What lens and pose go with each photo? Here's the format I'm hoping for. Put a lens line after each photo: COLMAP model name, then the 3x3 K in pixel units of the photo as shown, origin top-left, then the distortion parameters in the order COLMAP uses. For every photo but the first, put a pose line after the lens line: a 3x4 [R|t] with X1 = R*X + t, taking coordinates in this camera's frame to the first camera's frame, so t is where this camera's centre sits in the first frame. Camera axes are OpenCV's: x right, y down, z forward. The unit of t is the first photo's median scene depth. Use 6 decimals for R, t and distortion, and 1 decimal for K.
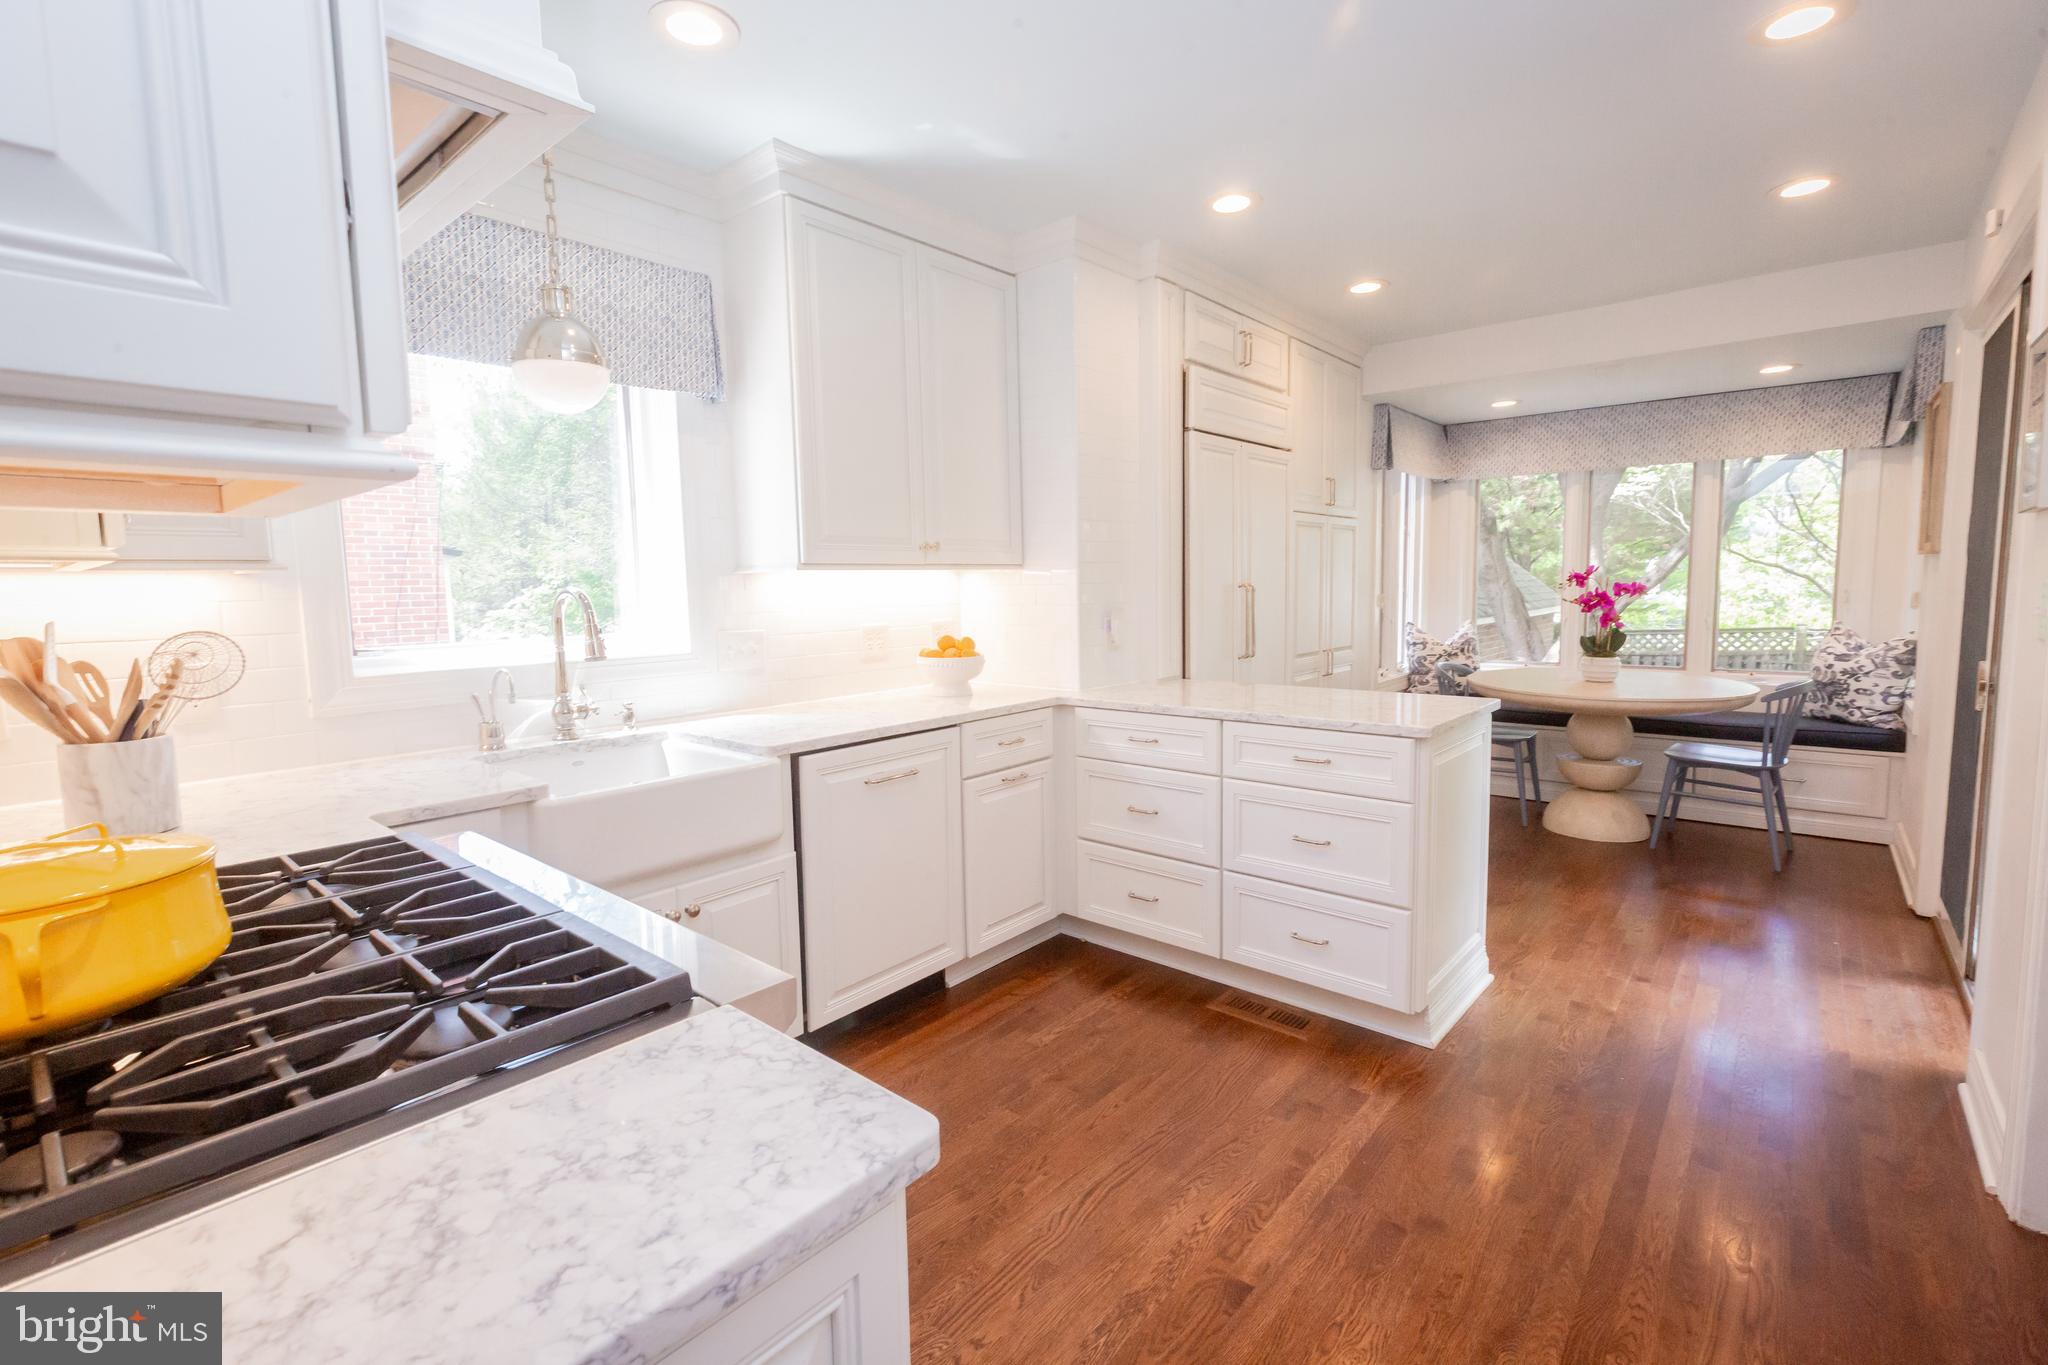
lens RADIAL K [[920.2, 0, 1014.8], [0, 920.2, 669.7], [0, 0, 1]] dist [0.000812, 0.000445]
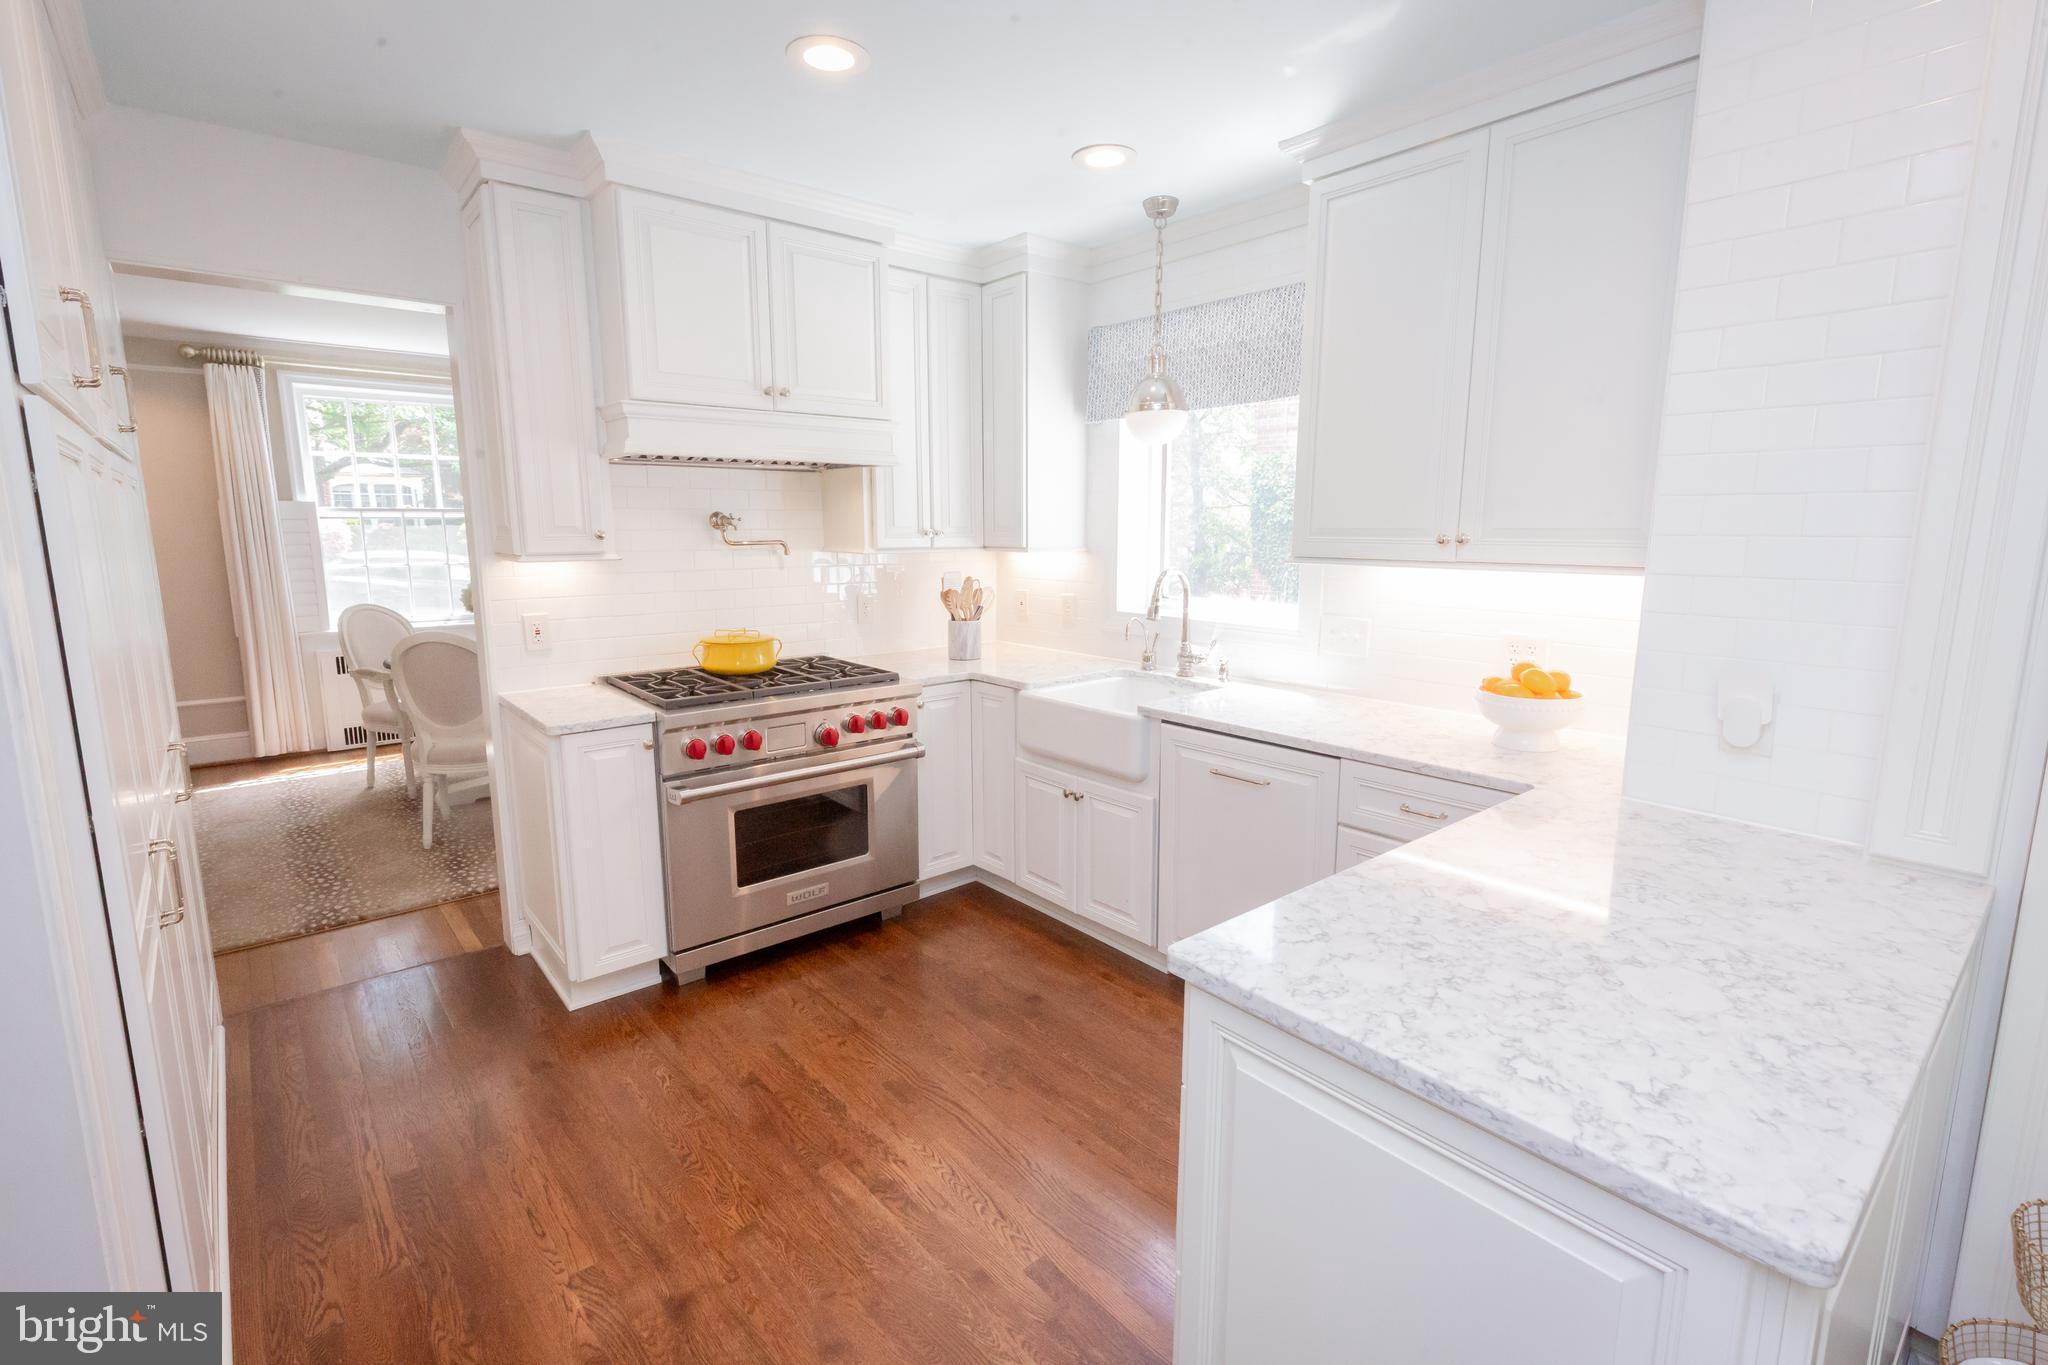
lens RADIAL K [[920.2, 0, 1014.8], [0, 920.2, 669.7], [0, 0, 1]] dist [0.000812, 0.000445]
pose [[-0.154022, 0.177238, -0.972041, 0.872073], [-0.086734, 0.977557, 0.191987, -0.171093], [0.984253, 0.113880, -0.135193, 0.901124]]
